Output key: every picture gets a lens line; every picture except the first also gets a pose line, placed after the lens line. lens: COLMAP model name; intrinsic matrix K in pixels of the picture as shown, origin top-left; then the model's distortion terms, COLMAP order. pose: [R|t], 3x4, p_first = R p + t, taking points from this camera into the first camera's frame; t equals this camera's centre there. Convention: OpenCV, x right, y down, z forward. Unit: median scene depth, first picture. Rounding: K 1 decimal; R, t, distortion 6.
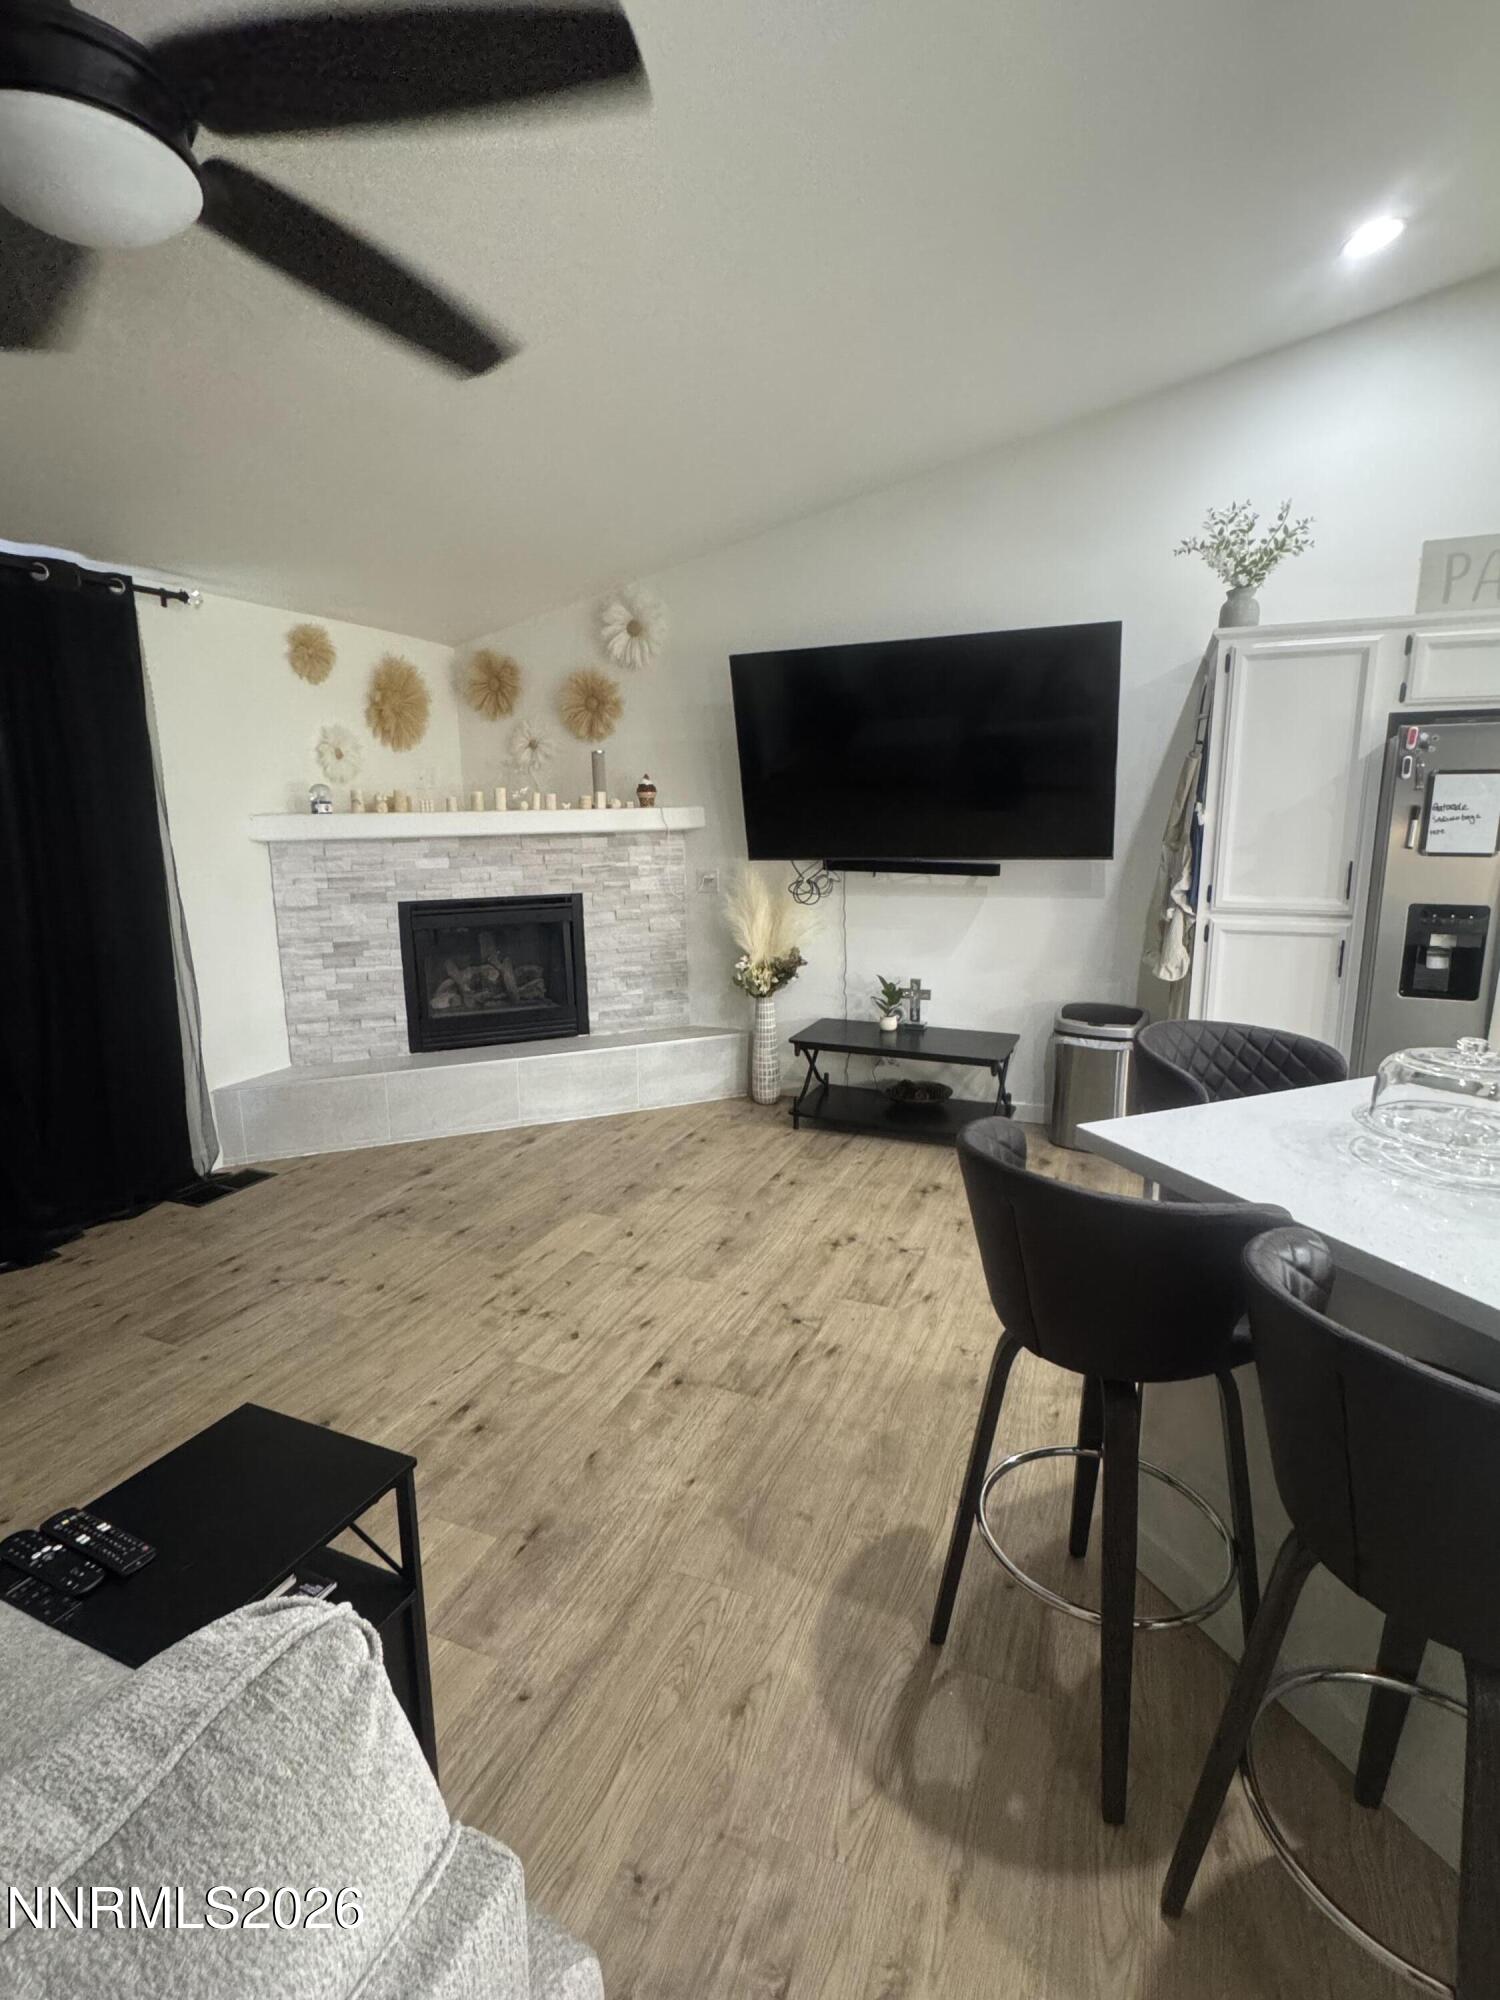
lens RADIAL K [[971.7, 0, 750.0], [0, 971.7, 1000.0], [0, 0, 1]] dist [-0.001981, -0.000727]
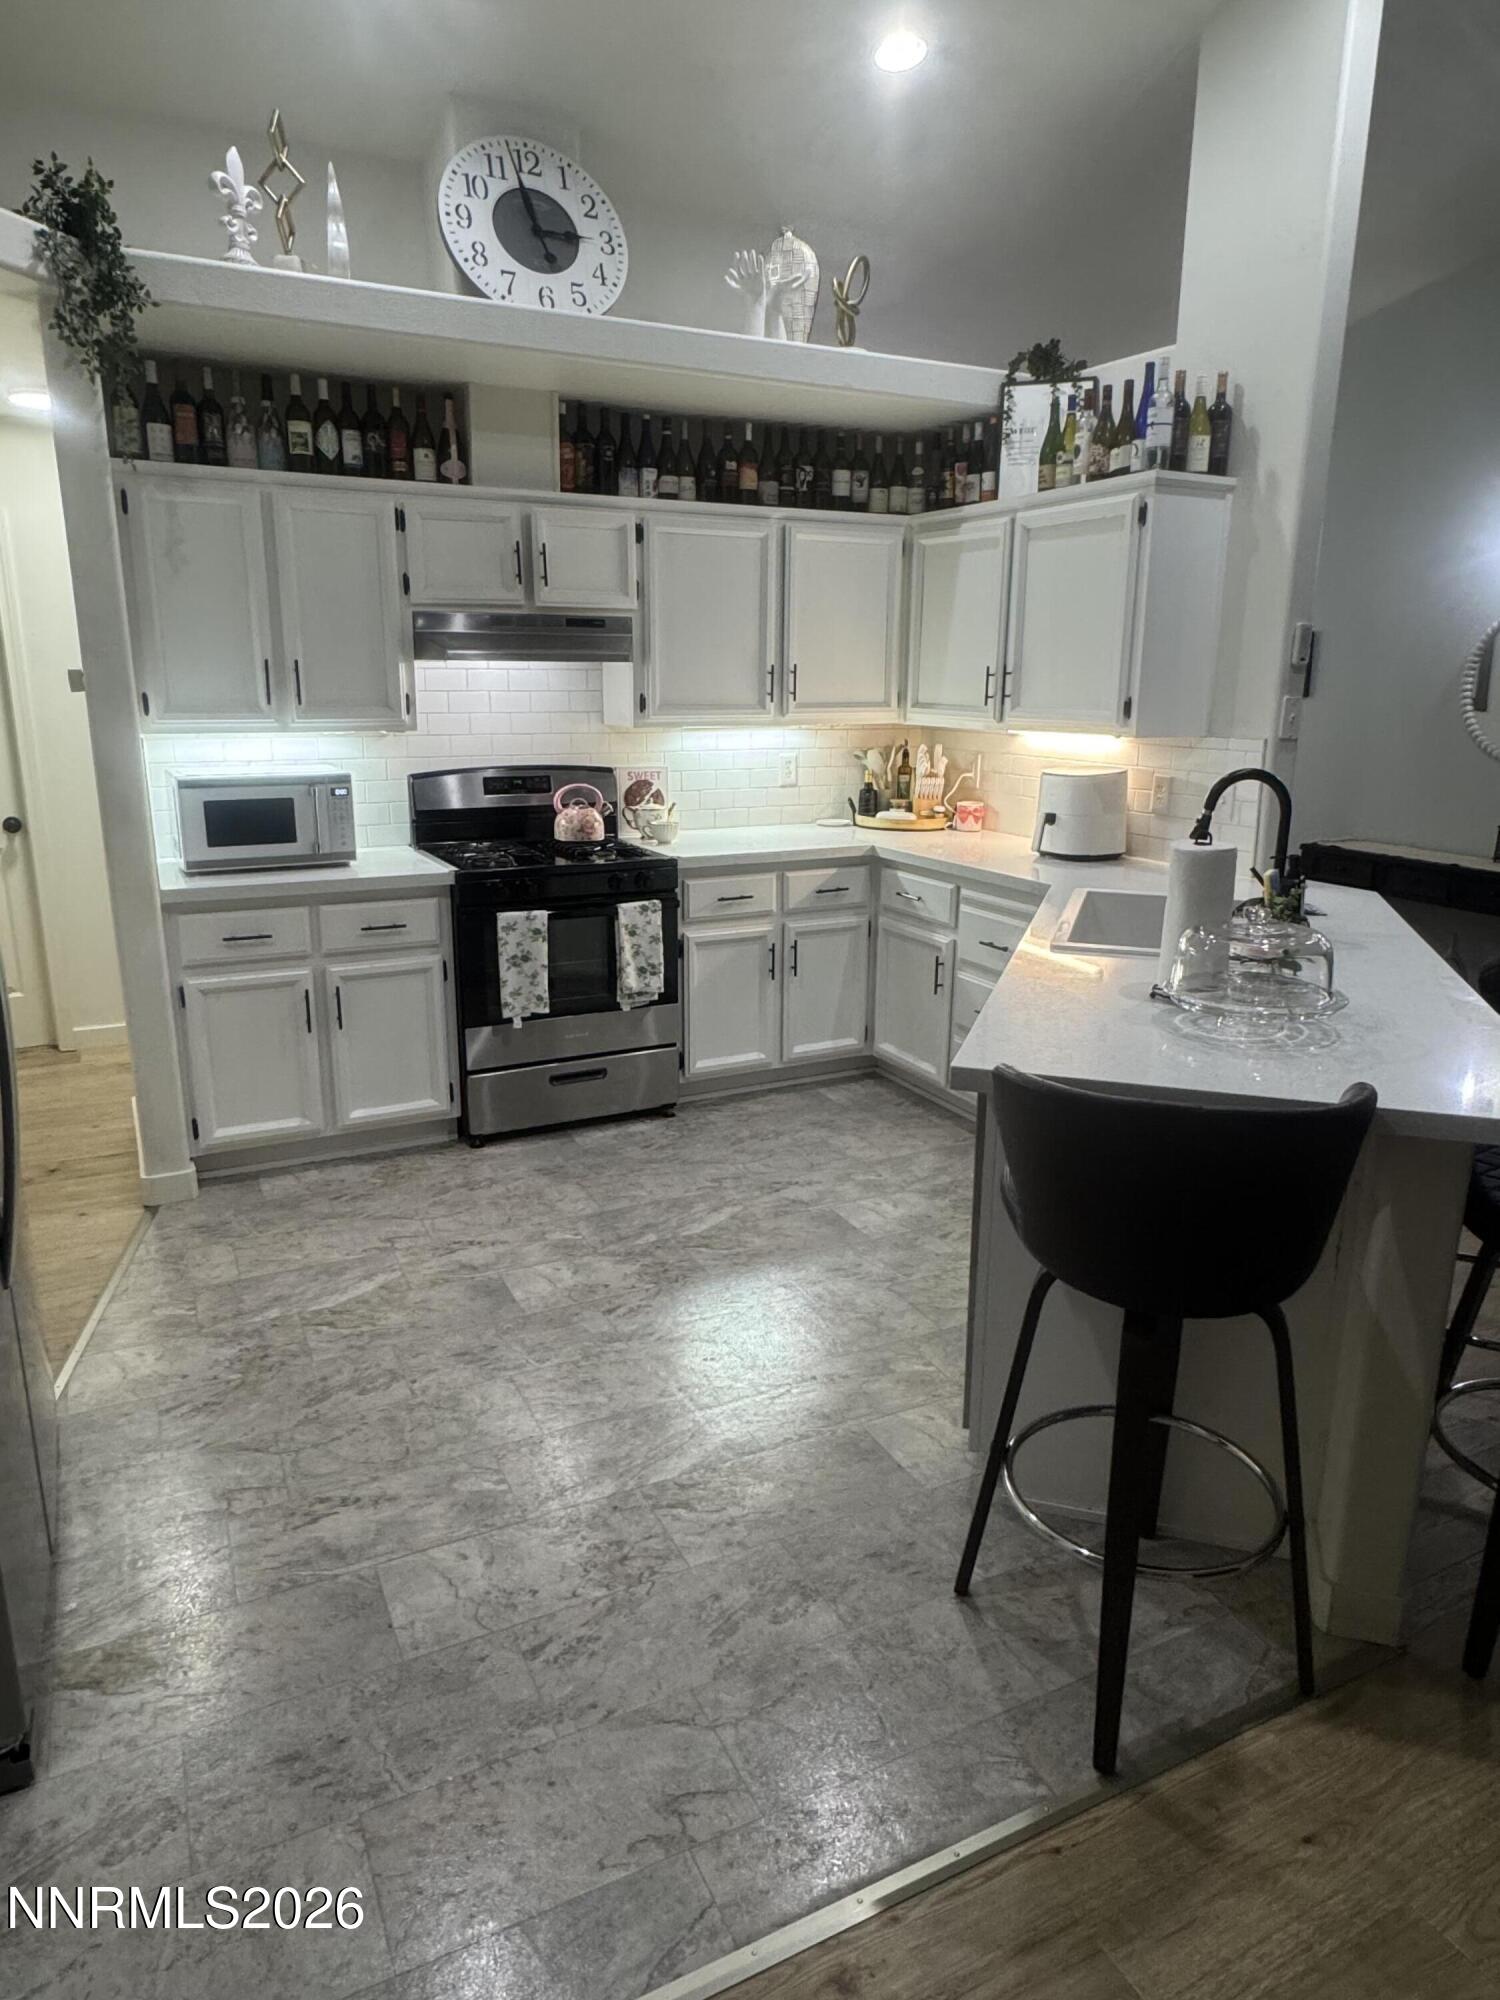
lens RADIAL K [[1257.8, 0, 735.8], [0, 1257.8, 993.0], [0, 0, 1]] dist [-0.001502, 0.000388]
pose [[-0.757948, -0.154485, 0.633758, 0.144700], [0.129330, 0.916677, 0.378123, -0.230090], [-0.639365, 0.368561, -0.674814, 1.145679]]
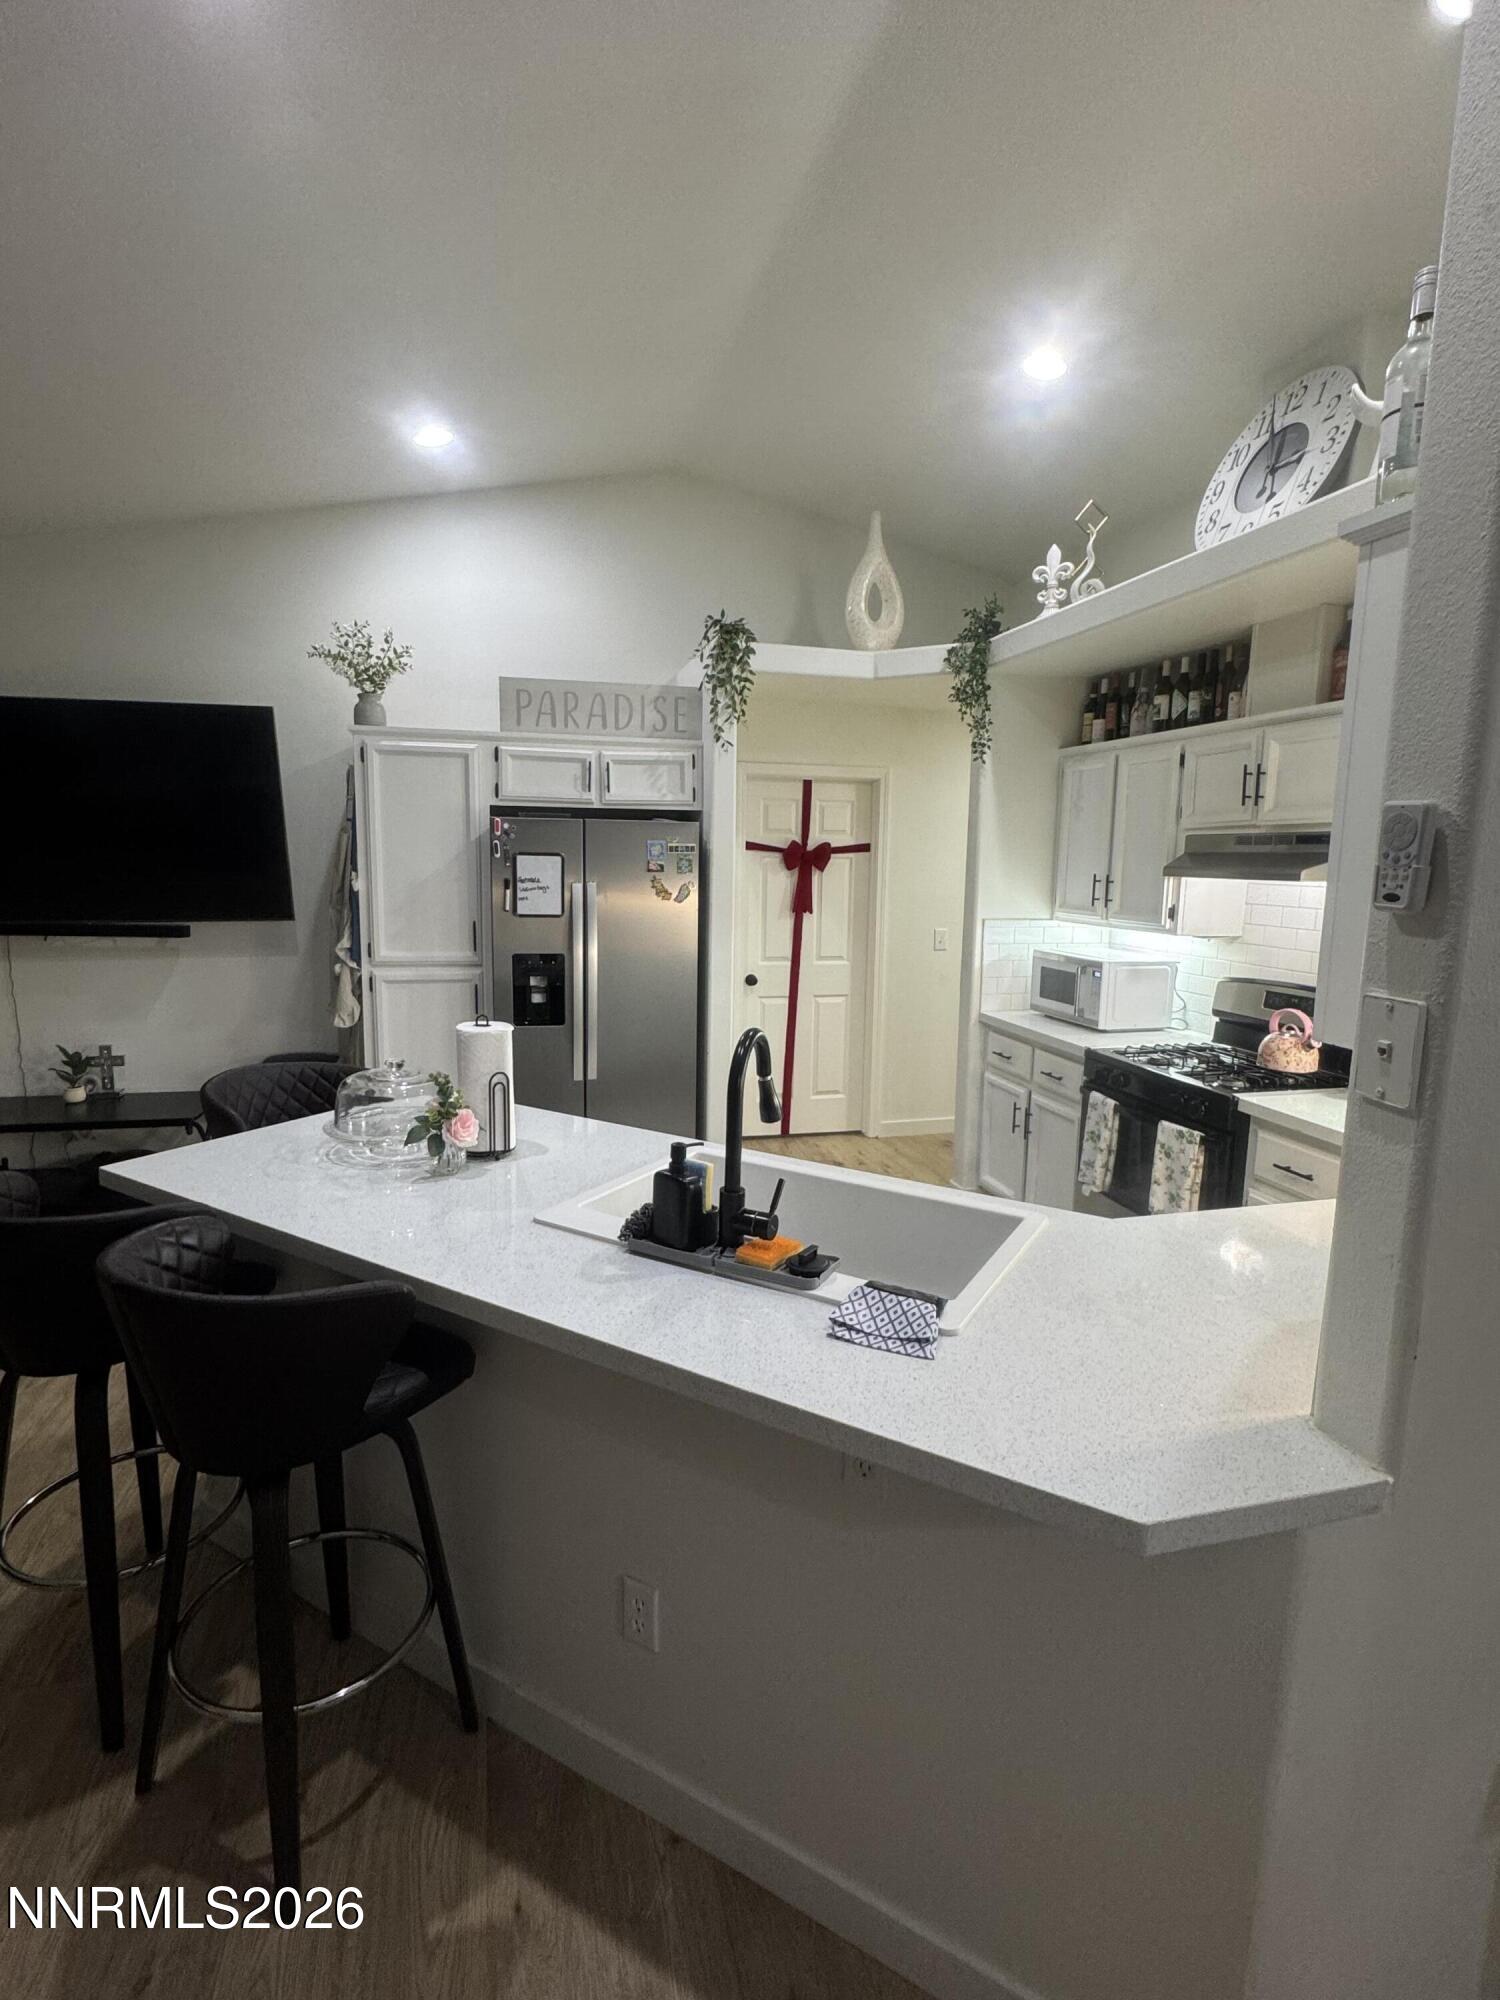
lens RADIAL K [[971.7, 0, 750.0], [0, 971.7, 1000.0], [0, 0, 1]] dist [-0.001981, -0.000727]
pose [[0.803382, -0.064490, 0.591962, 0.163064], [0.092753, 0.995537, -0.017422, 0.013297], [-0.588196, 0.068902, 0.805778, -0.215626]]
